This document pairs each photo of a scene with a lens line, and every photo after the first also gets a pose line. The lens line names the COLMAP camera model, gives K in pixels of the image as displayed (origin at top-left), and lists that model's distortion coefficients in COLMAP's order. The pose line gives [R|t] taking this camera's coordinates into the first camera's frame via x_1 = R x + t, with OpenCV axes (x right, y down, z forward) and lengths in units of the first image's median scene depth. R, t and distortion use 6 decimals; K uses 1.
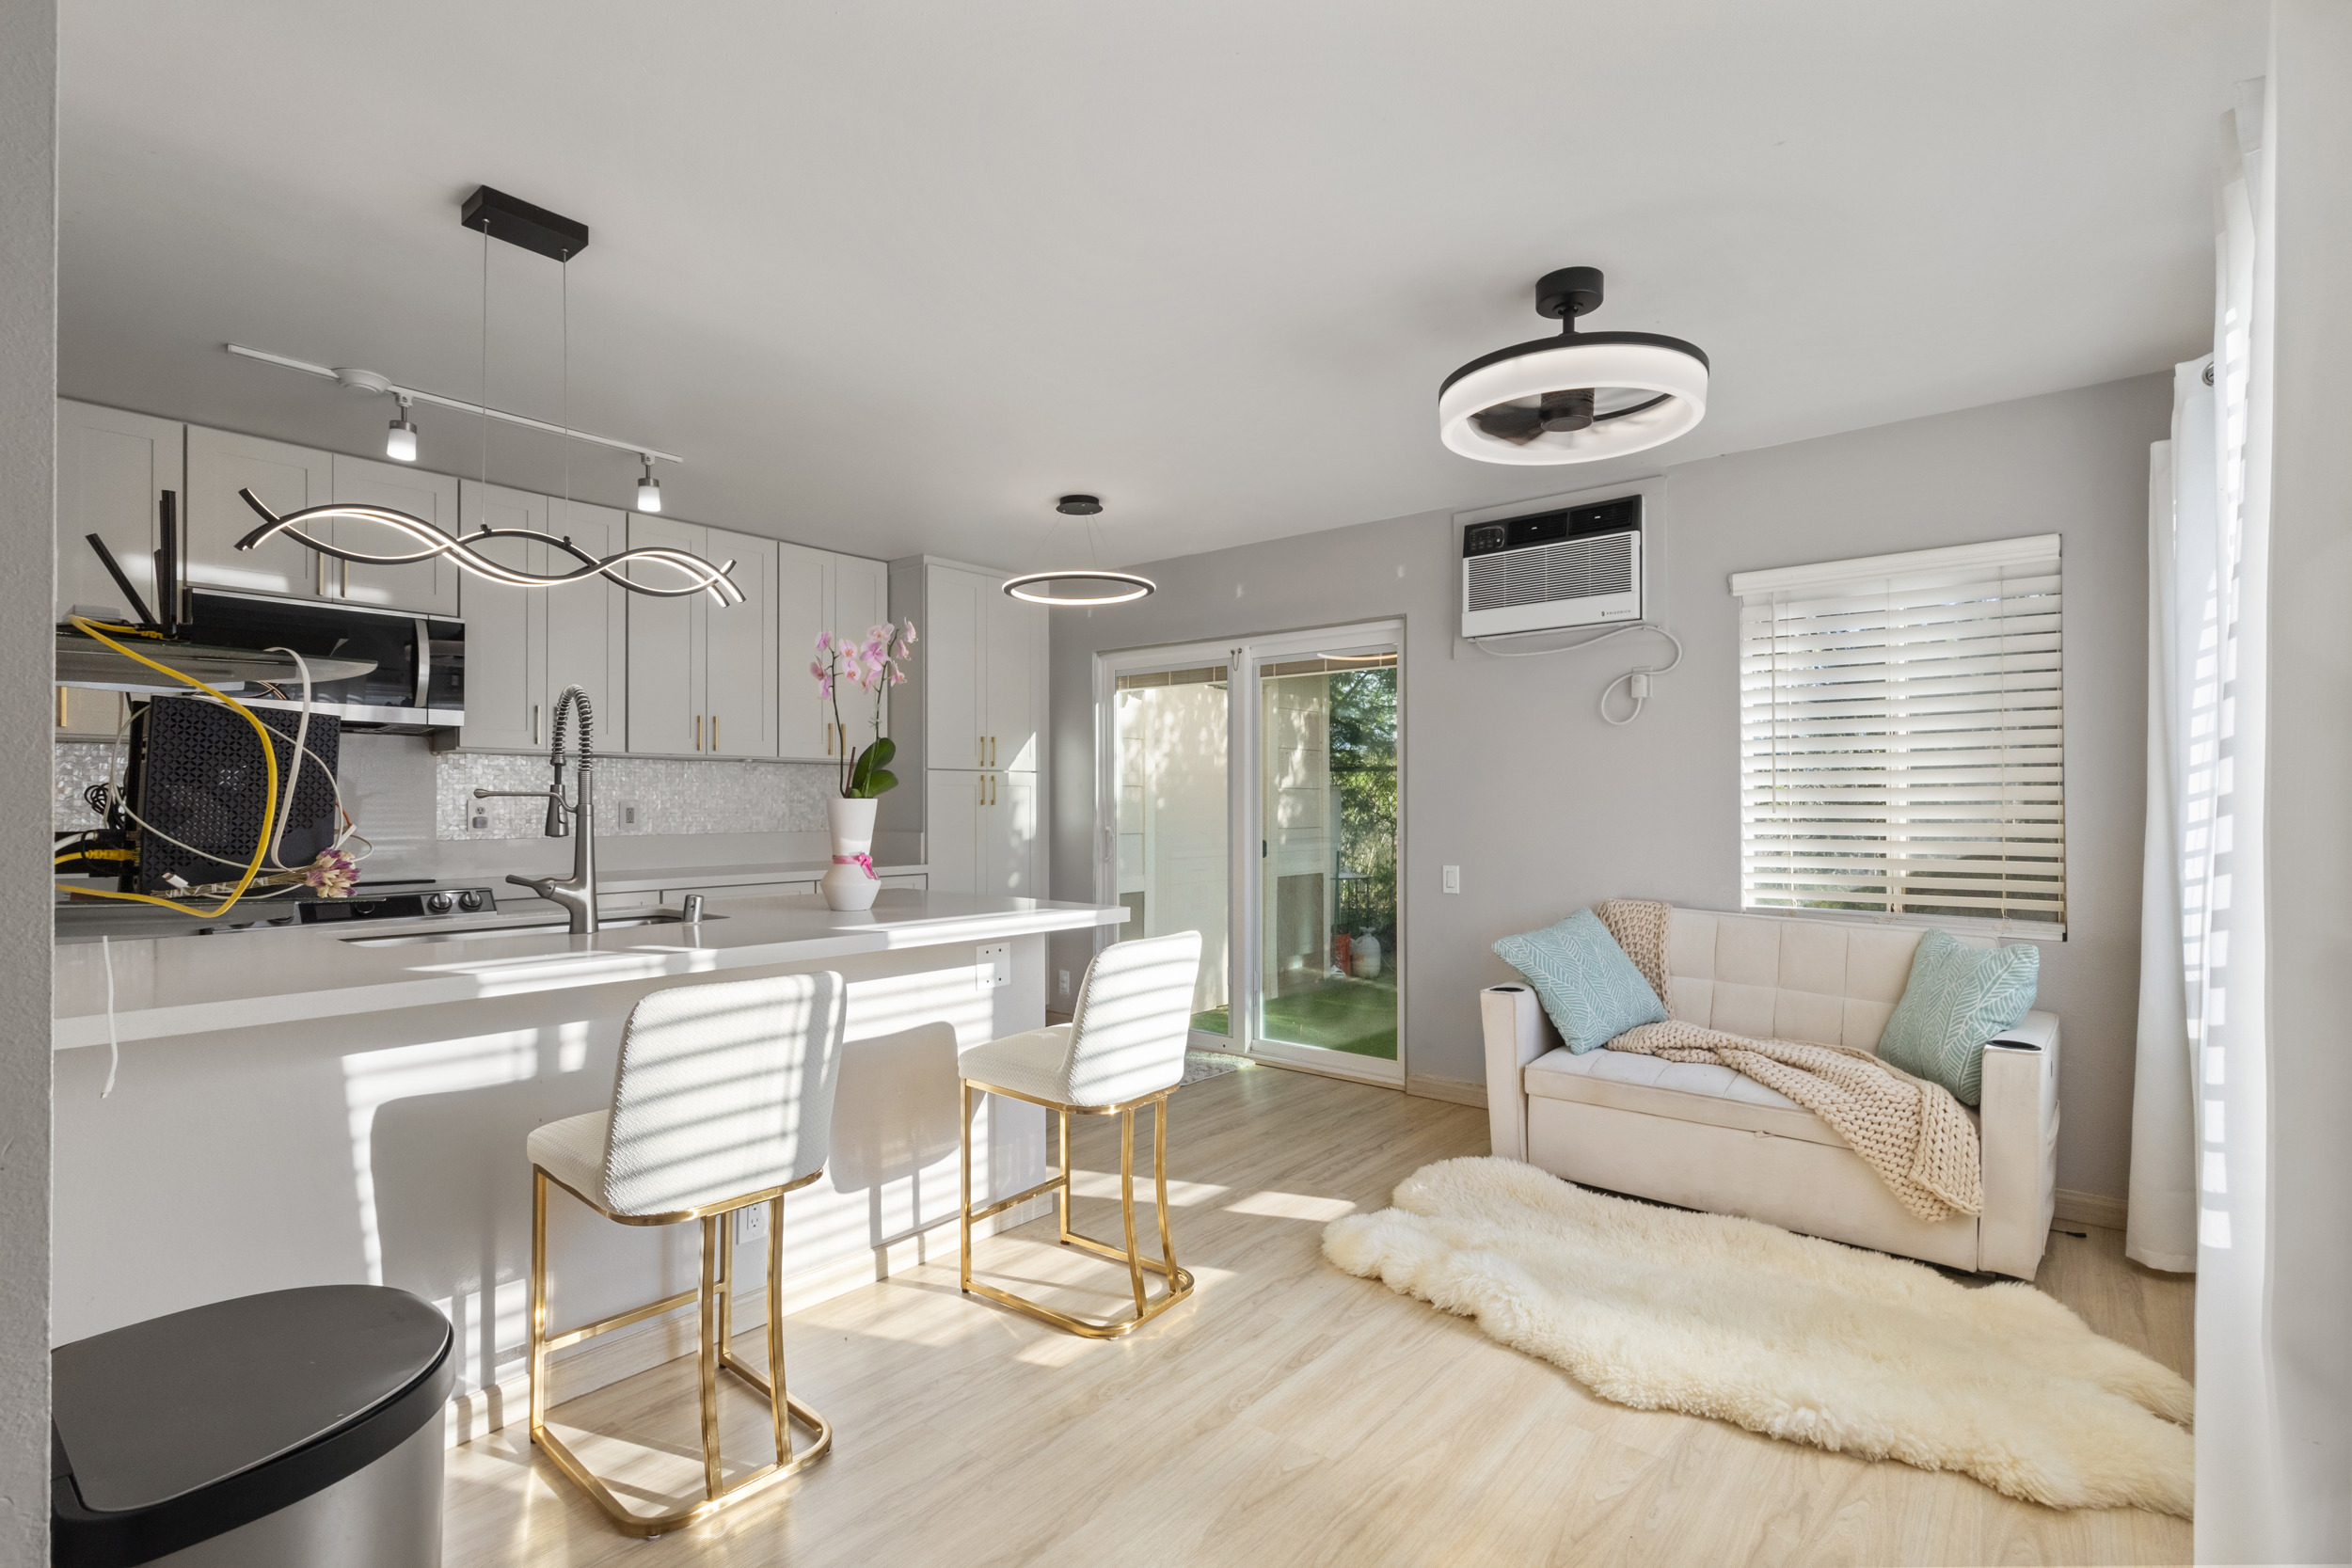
lens RADIAL K [[1105.4, 0, 1183.1], [0, 1105.4, 790.2], [0, 0, 1]] dist [0.002809, 0.003877]
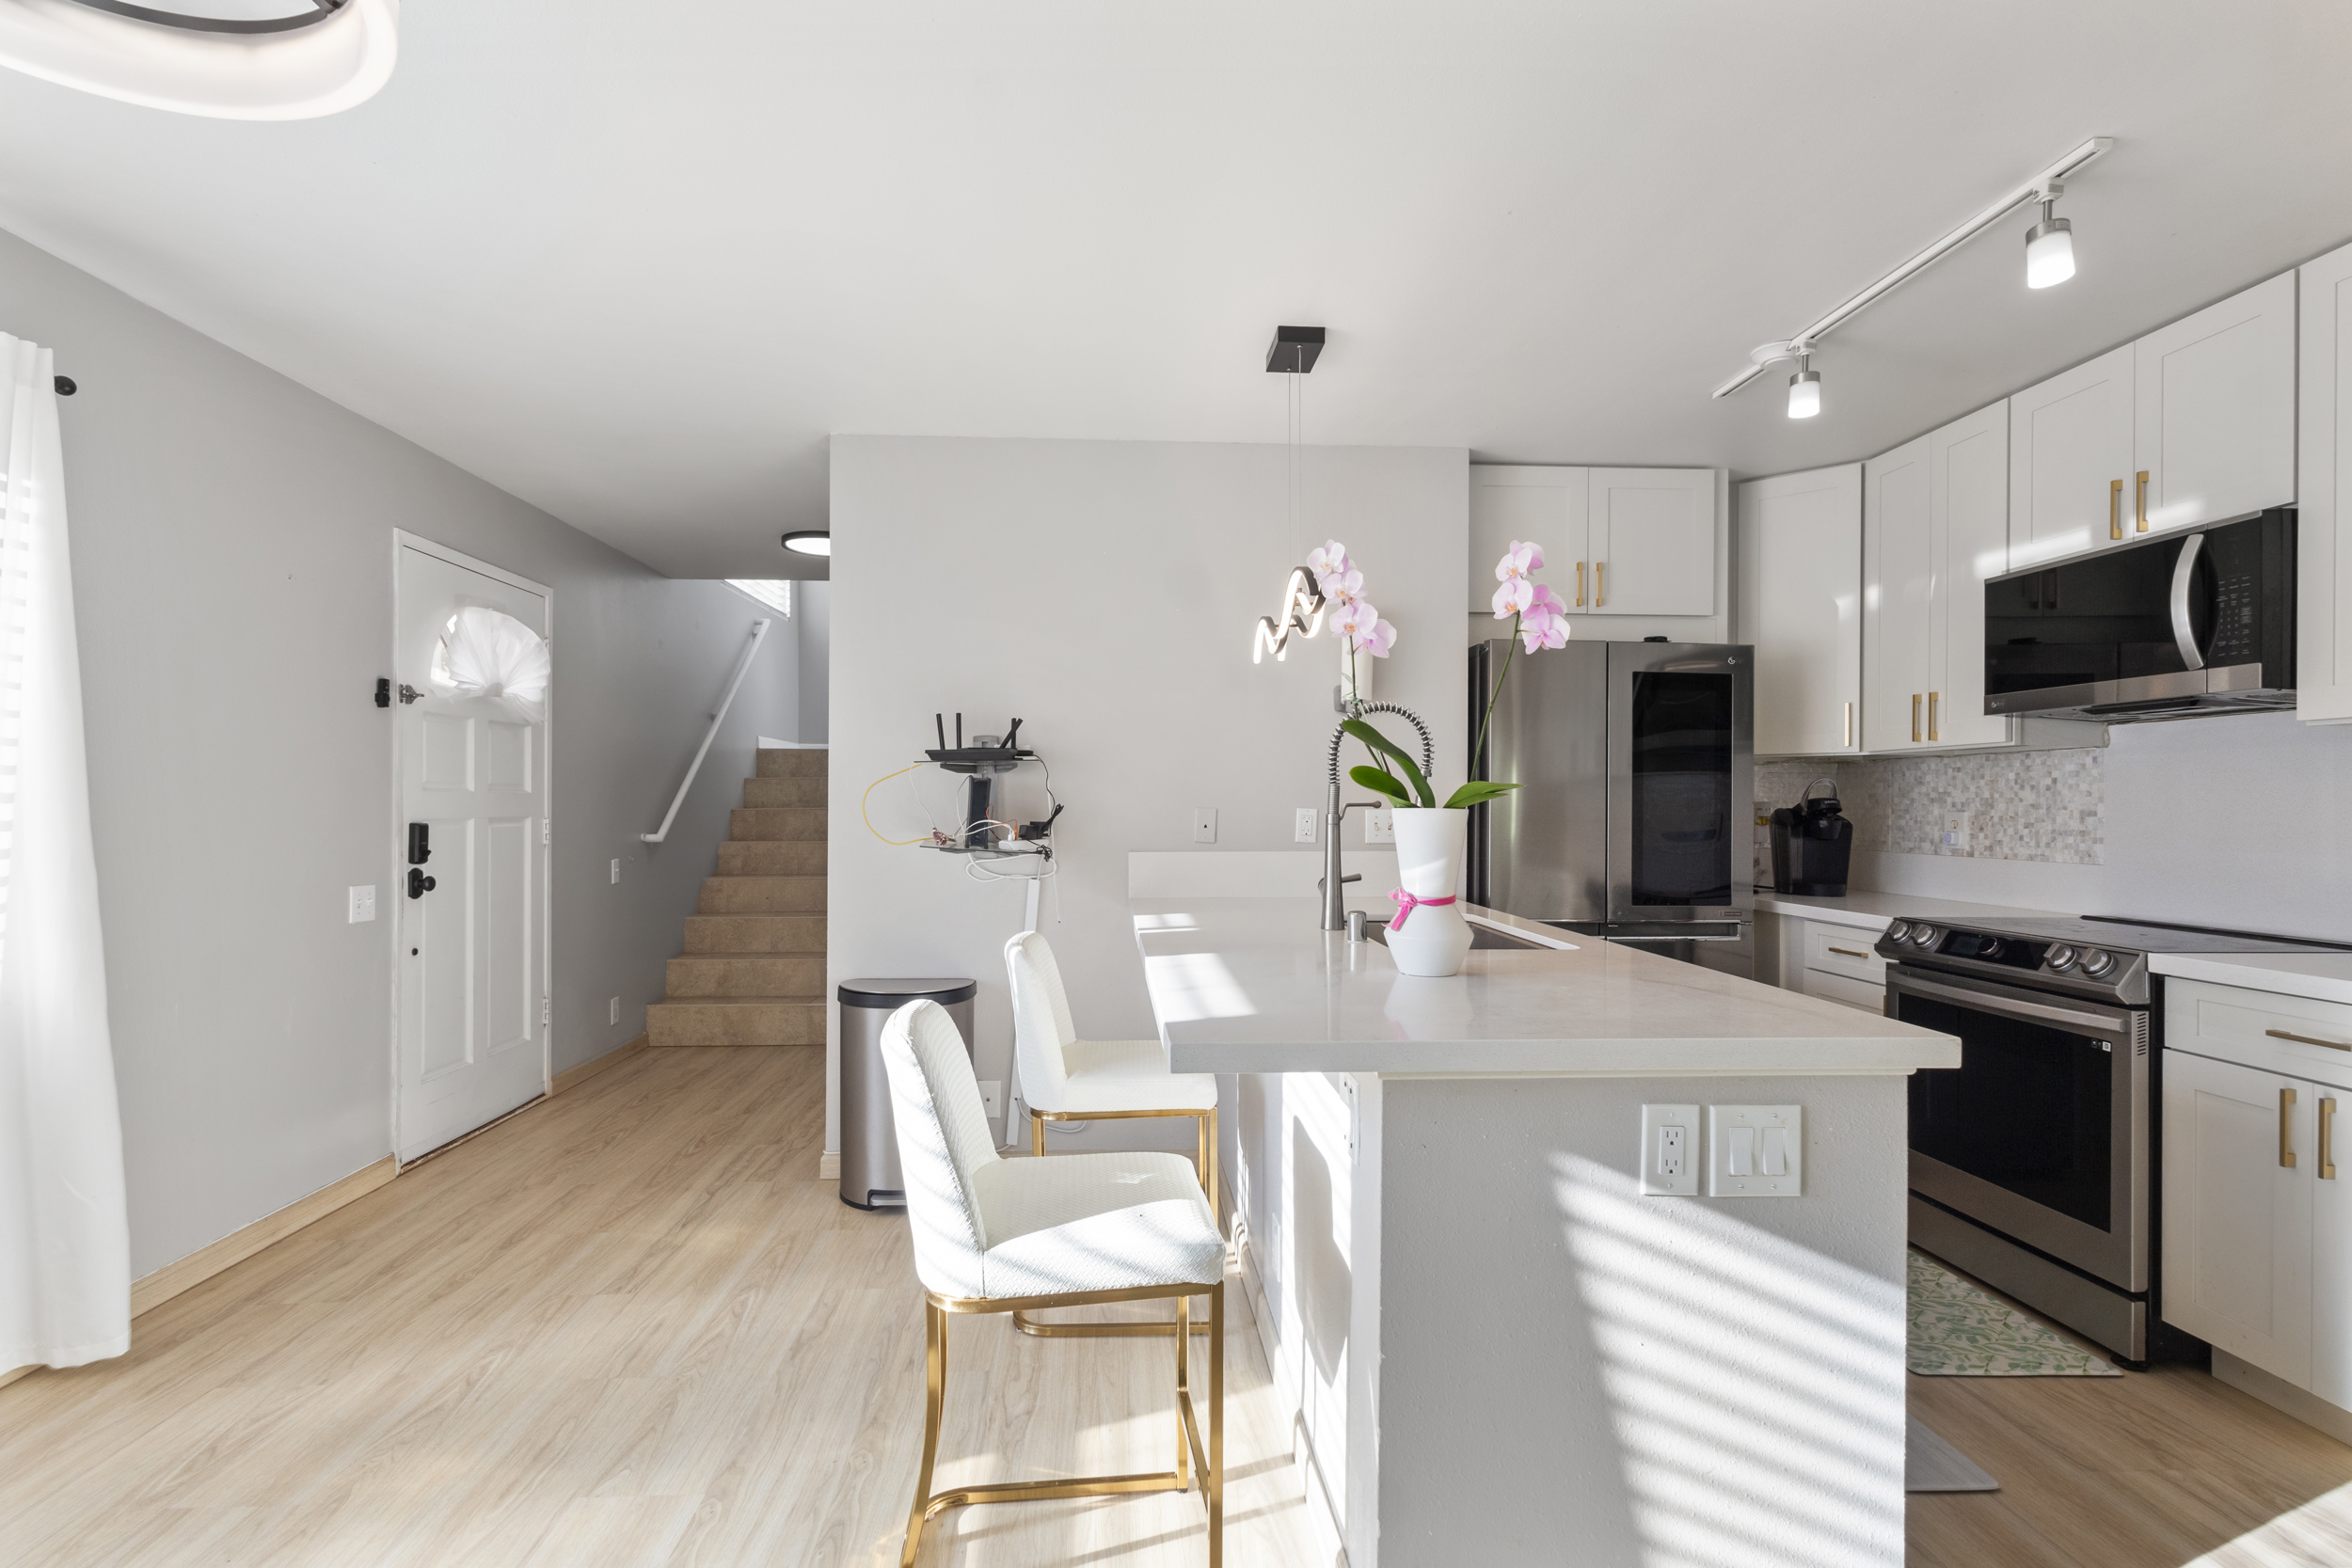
lens RADIAL K [[1105.4, 0, 1141.7], [0, 1105.4, 817.9], [0, 0, 1]] dist [0.002809, 0.003877]
pose [[-0.751735, 0.003108, -0.659458, 0.202789], [0.002514, 0.999995, 0.001847, 0.009295], [0.659461, -0.000269, -0.751739, 1.039497]]
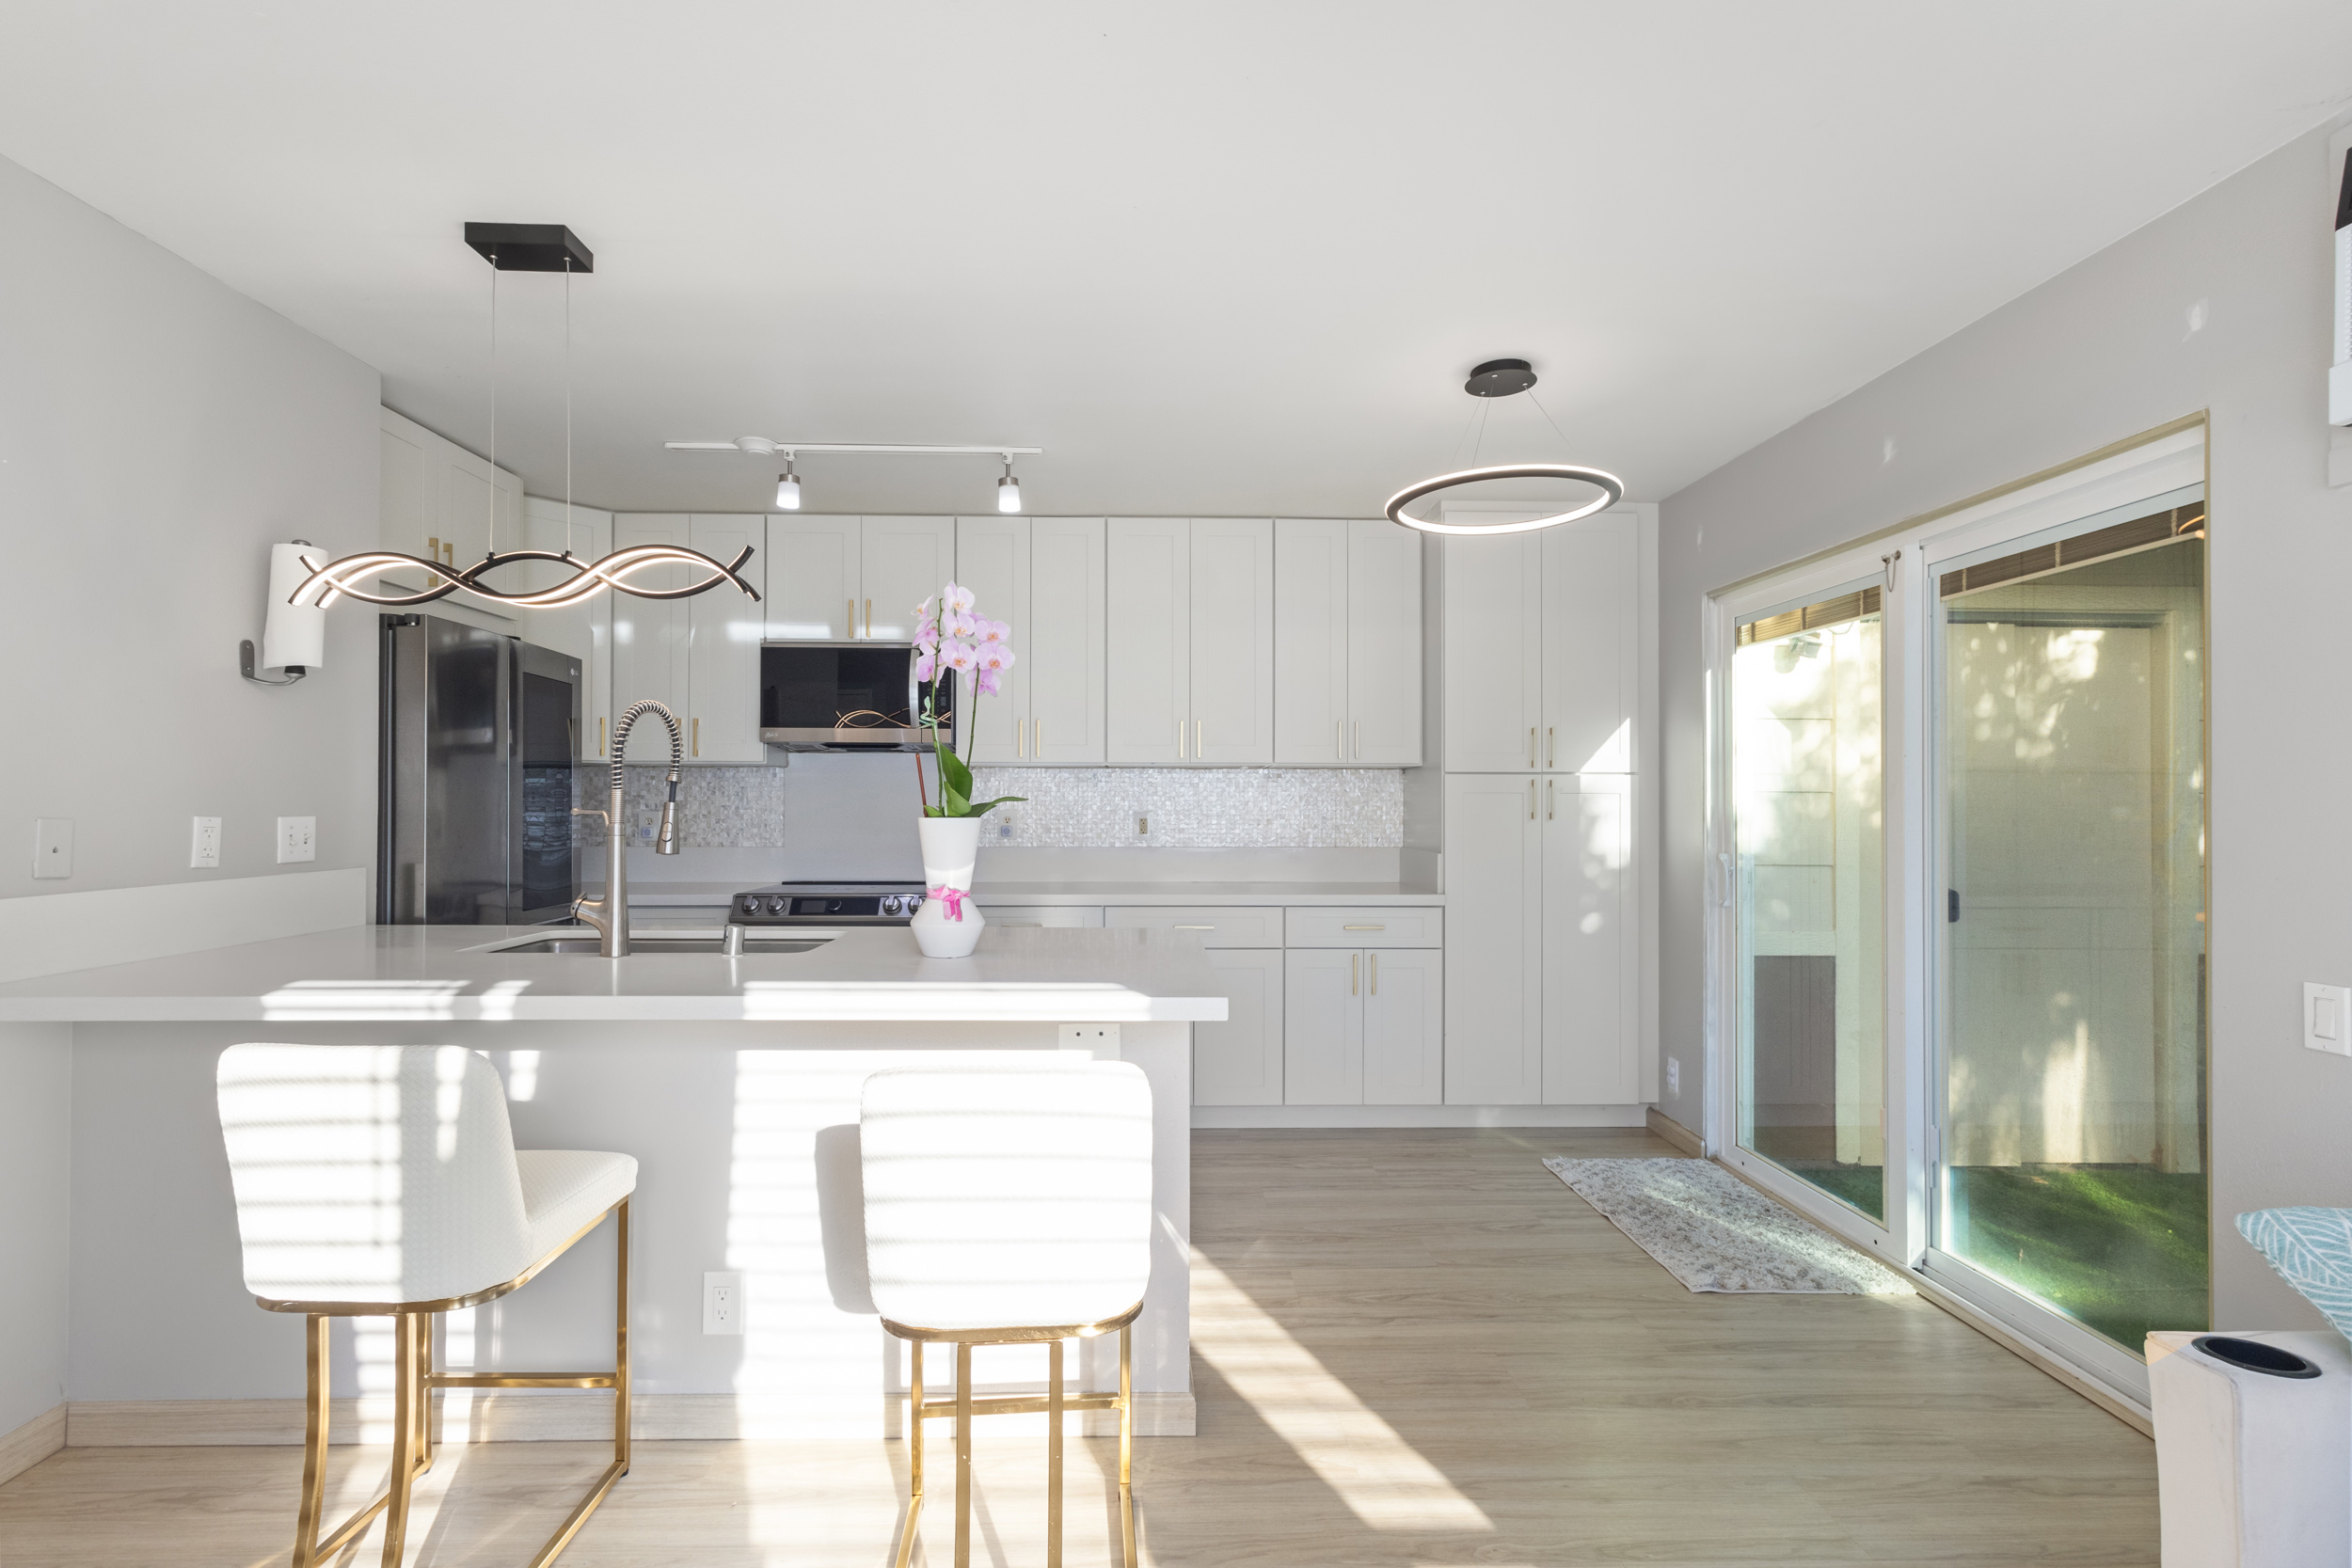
lens RADIAL K [[1105.4, 0, 1160.3], [0, 1105.4, 793.8], [0, 0, 1]] dist [0.002809, 0.003877]
pose [[0.653055, -0.004415, -0.757298, 0.304152], [0.005018, 0.999986, -0.001503, -0.005769], [0.757294, -0.002818, 0.653068, 0.440374]]
